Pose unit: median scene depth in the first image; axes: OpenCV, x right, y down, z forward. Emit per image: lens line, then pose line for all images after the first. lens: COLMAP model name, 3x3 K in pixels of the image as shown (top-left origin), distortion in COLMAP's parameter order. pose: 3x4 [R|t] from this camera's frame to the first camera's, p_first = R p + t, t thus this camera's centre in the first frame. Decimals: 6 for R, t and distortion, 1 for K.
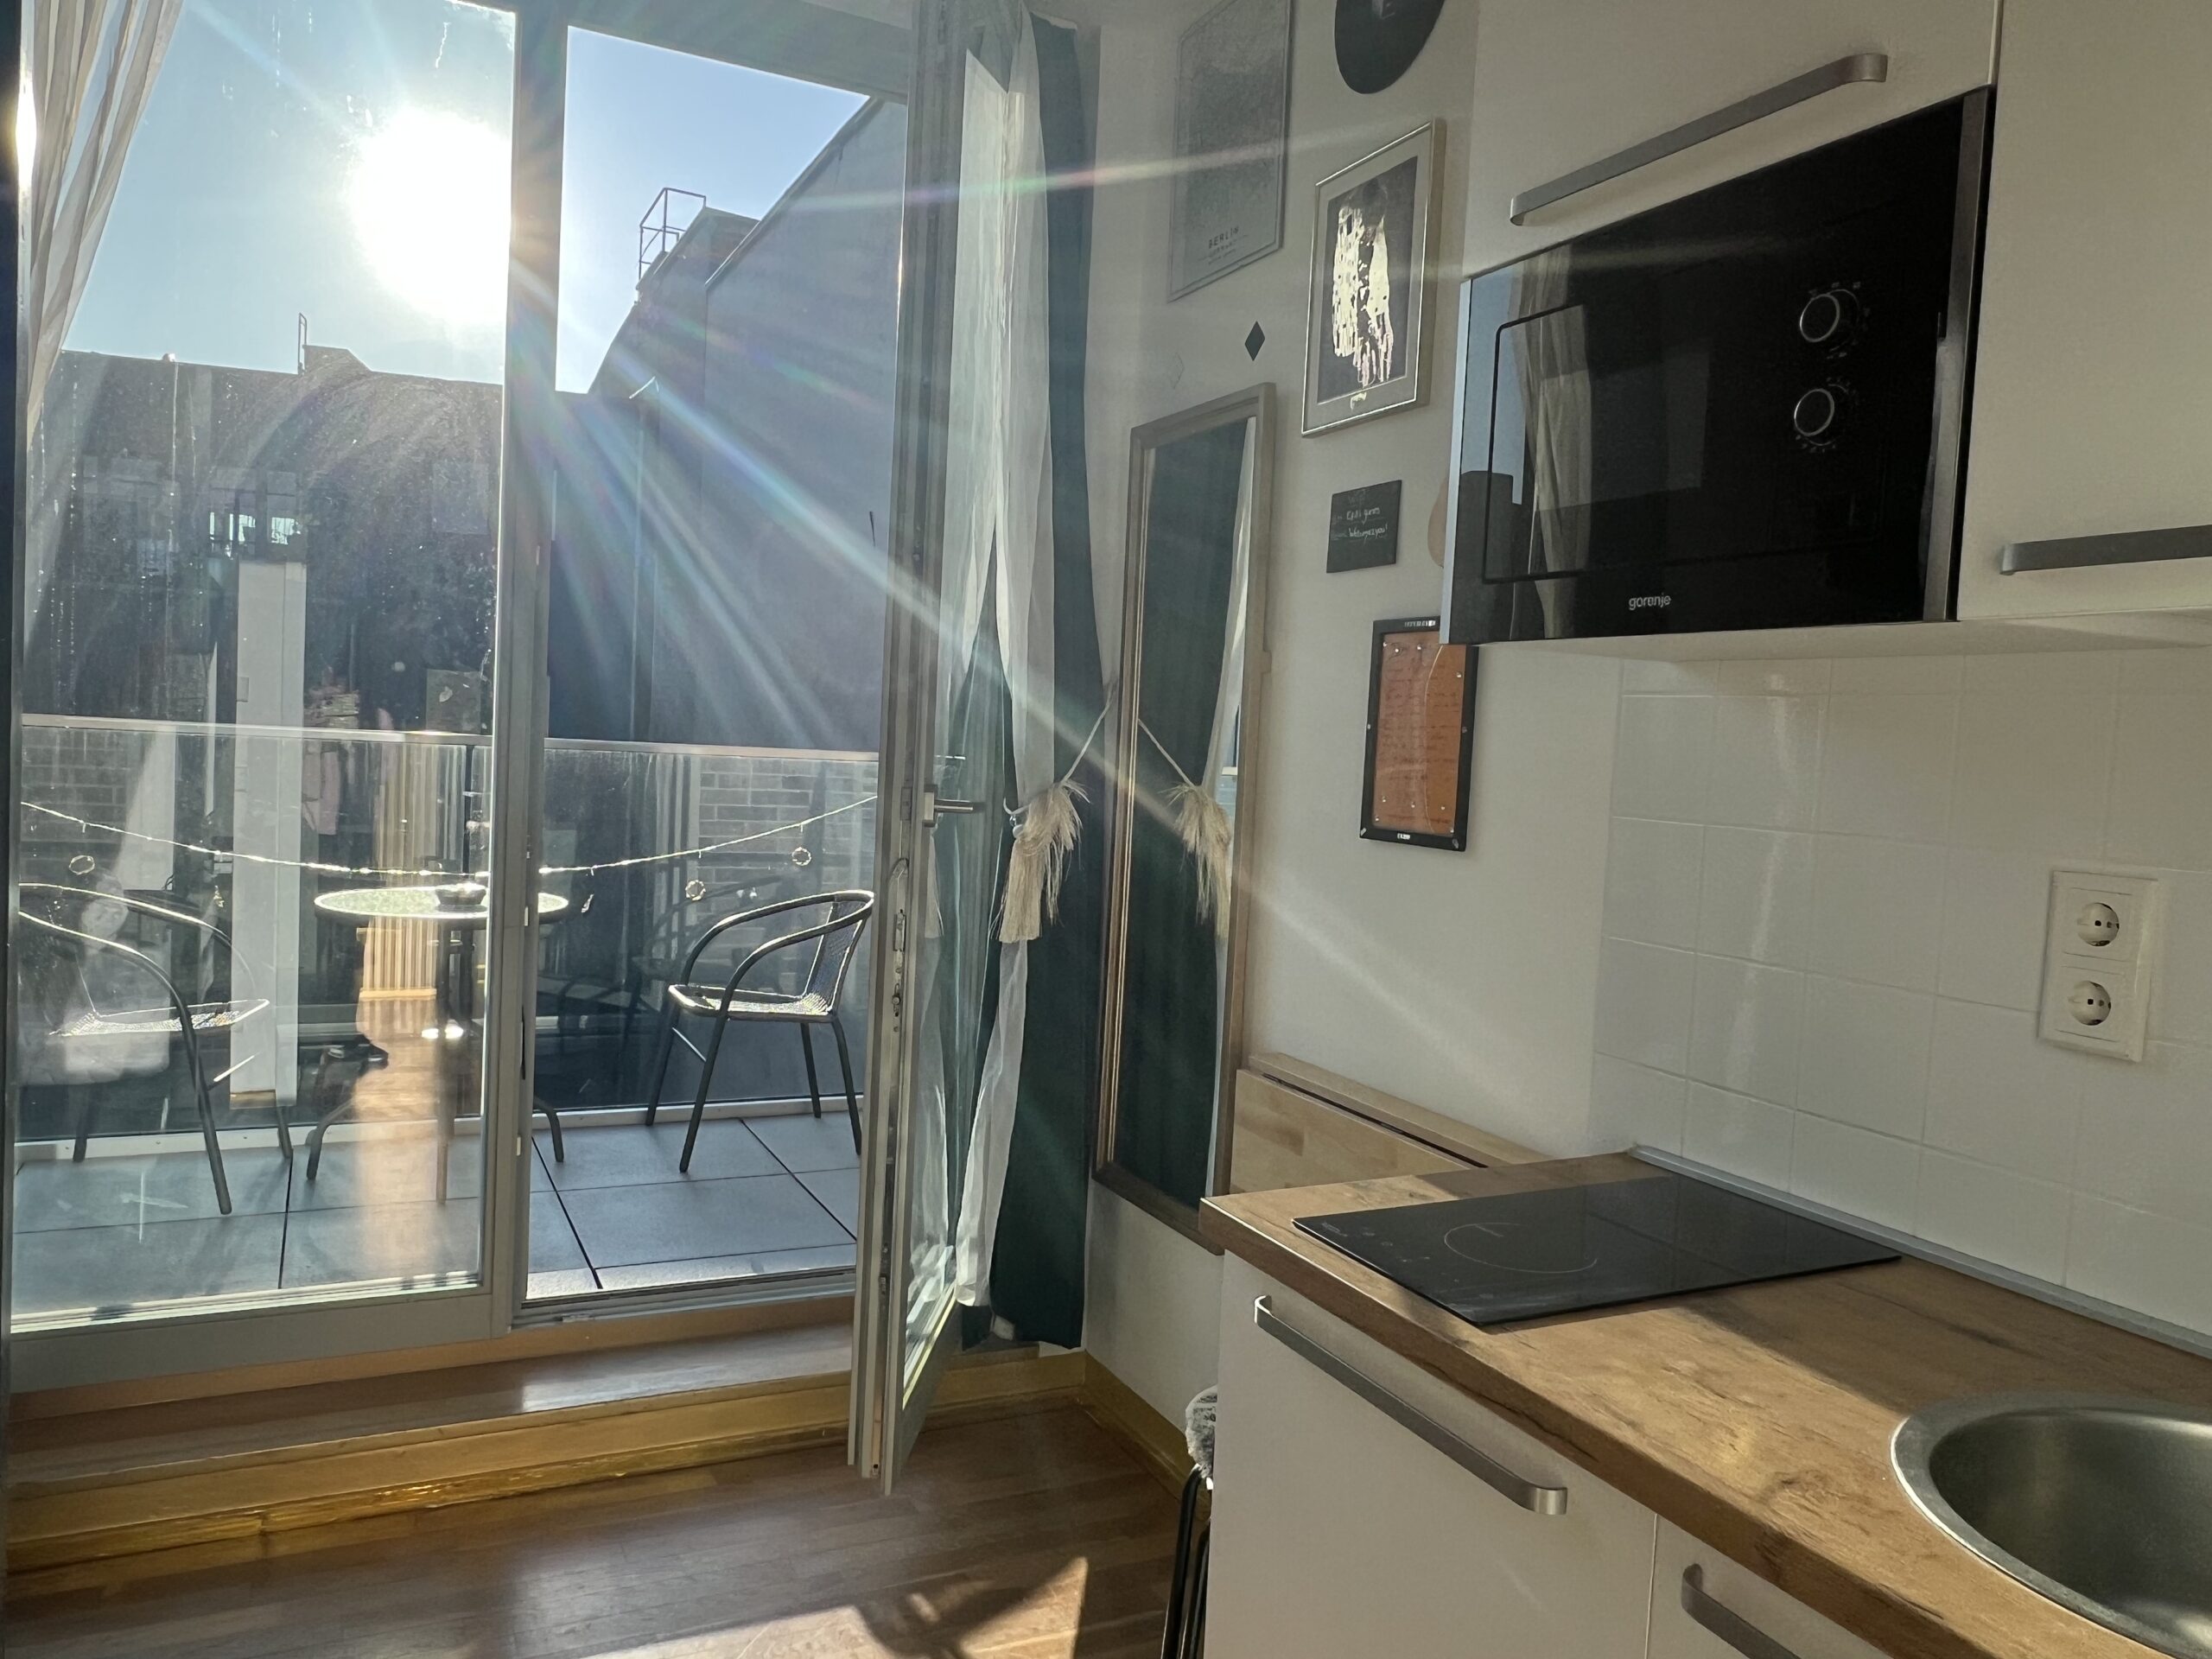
lens RADIAL K [[1546.6, 0, 1106.0], [0, 1546.6, 829.5], [0, 0, 1]] dist [0.005111, 0.001652]
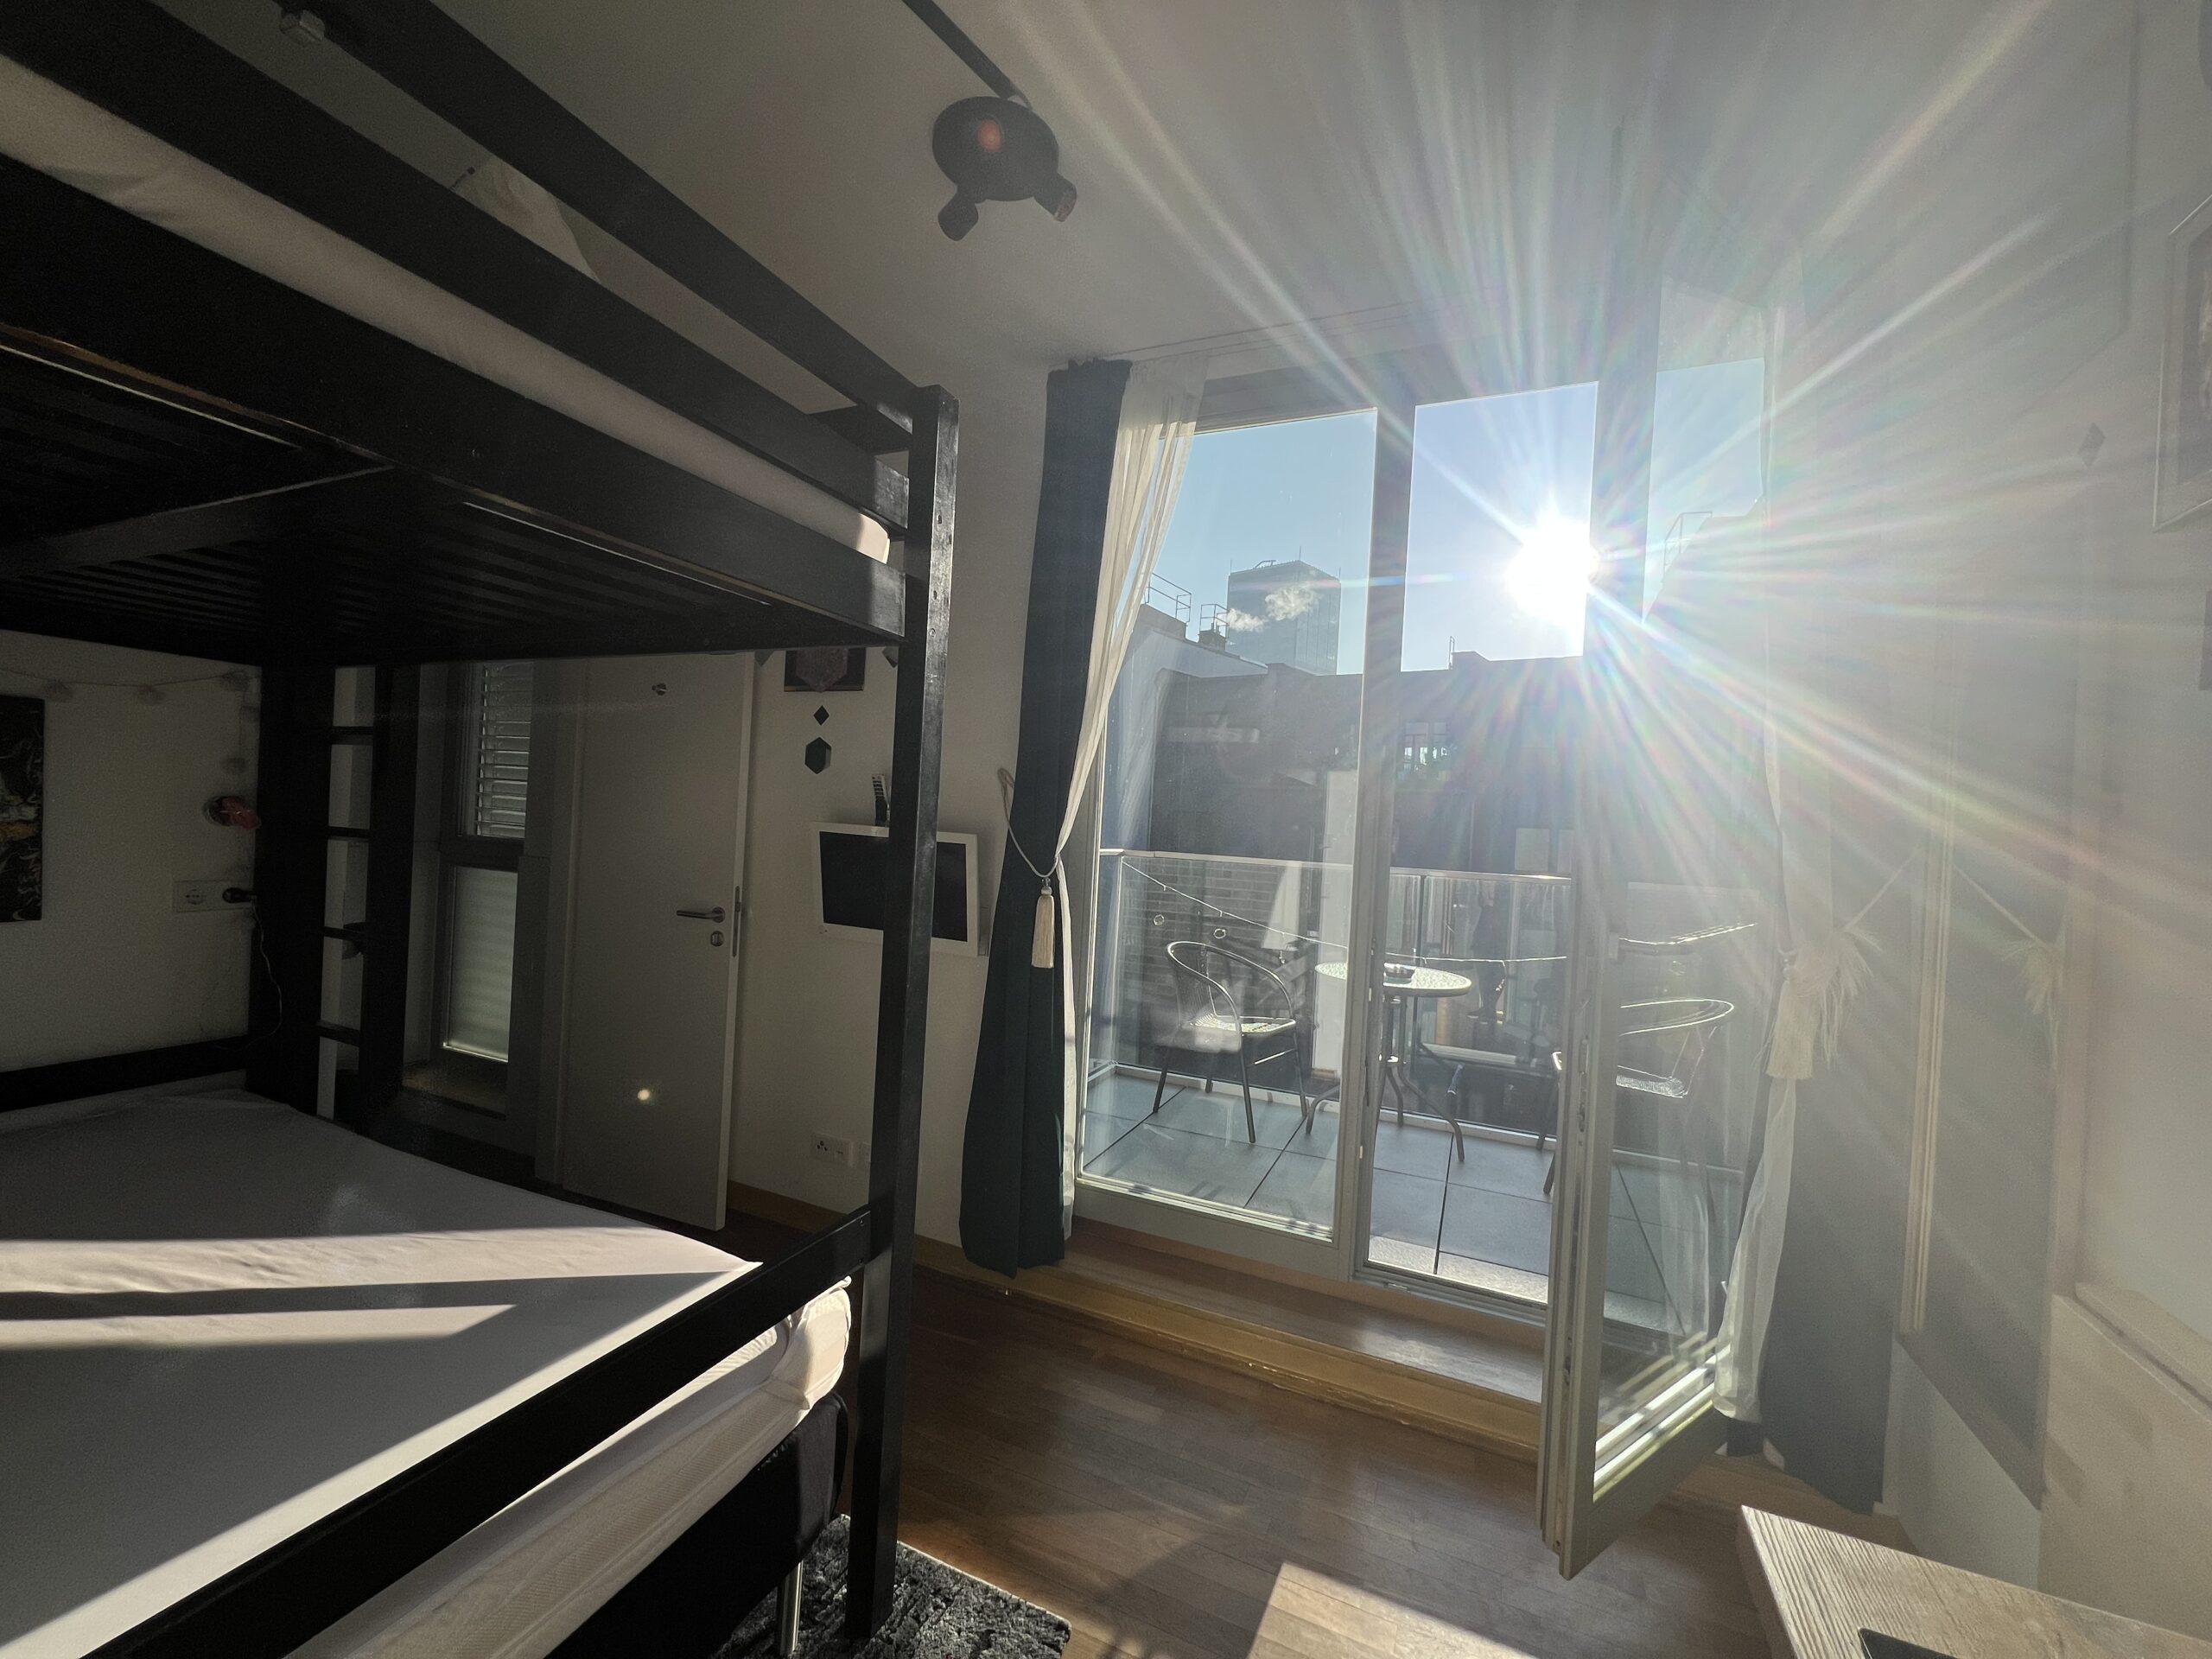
lens RADIAL K [[873.2, 0, 1106.0], [0, 873.2, 829.5], [0, 0, 1]] dist [-0.000200, -0.000048]
pose [[0.636333, -0.019567, -0.771166, 0.107155], [-0.061173, 0.995250, -0.075730, -0.022059], [0.768985, 0.095364, 0.632114, 0.247620]]
